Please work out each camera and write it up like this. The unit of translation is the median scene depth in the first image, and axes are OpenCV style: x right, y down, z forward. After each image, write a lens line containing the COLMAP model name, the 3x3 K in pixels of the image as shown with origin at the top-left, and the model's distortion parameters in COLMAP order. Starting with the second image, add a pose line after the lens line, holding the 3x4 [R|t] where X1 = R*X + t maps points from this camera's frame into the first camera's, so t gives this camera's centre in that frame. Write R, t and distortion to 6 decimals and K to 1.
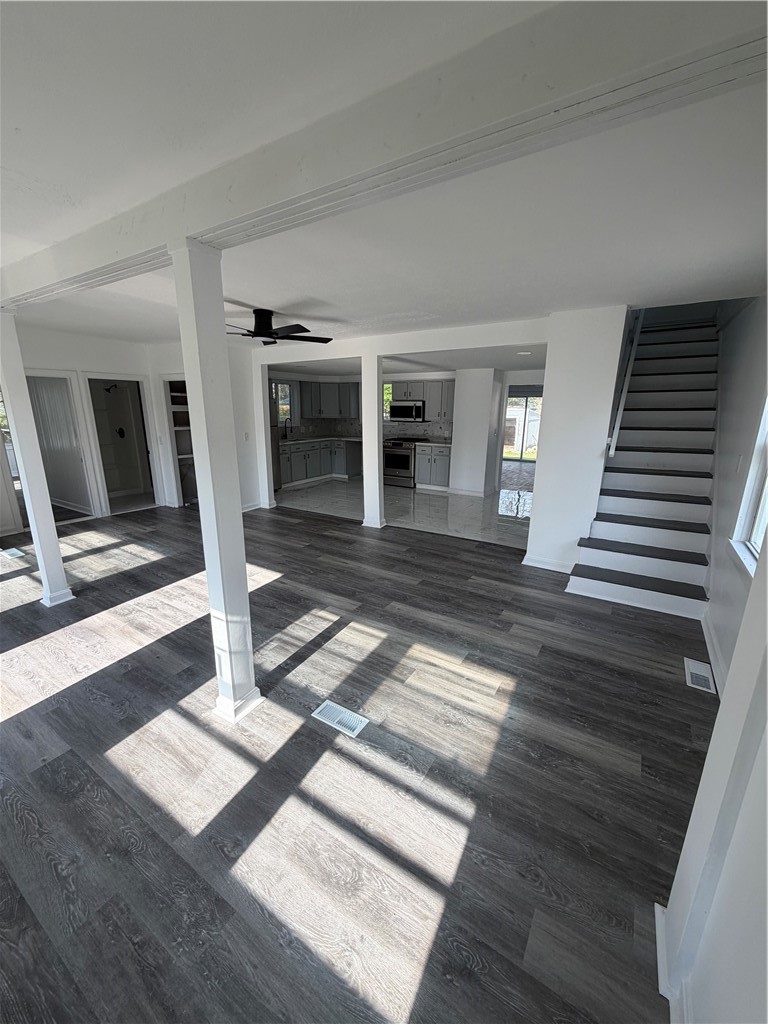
lens RADIAL K [[406.8, 0, 383.1], [0, 406.8, 511.8], [0, 0, 1]] dist [-0.000634, 0.000592]
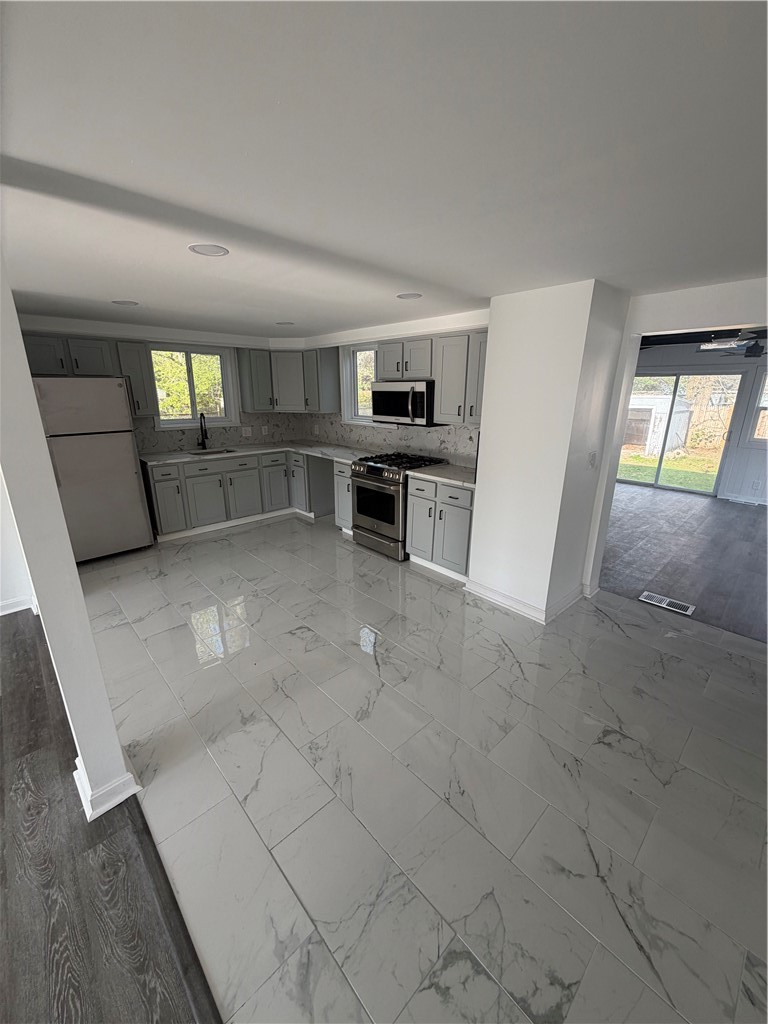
lens RADIAL K [[406.8, 0, 381.8], [0, 406.8, 509.6], [0, 0, 1]] dist [-0.000634, 0.000592]
pose [[0.966146, 0.071514, -0.247887, 0.328223], [-0.064317, 0.997243, 0.037019, -0.269743], [0.249851, -0.019822, 0.968081, 1.031167]]
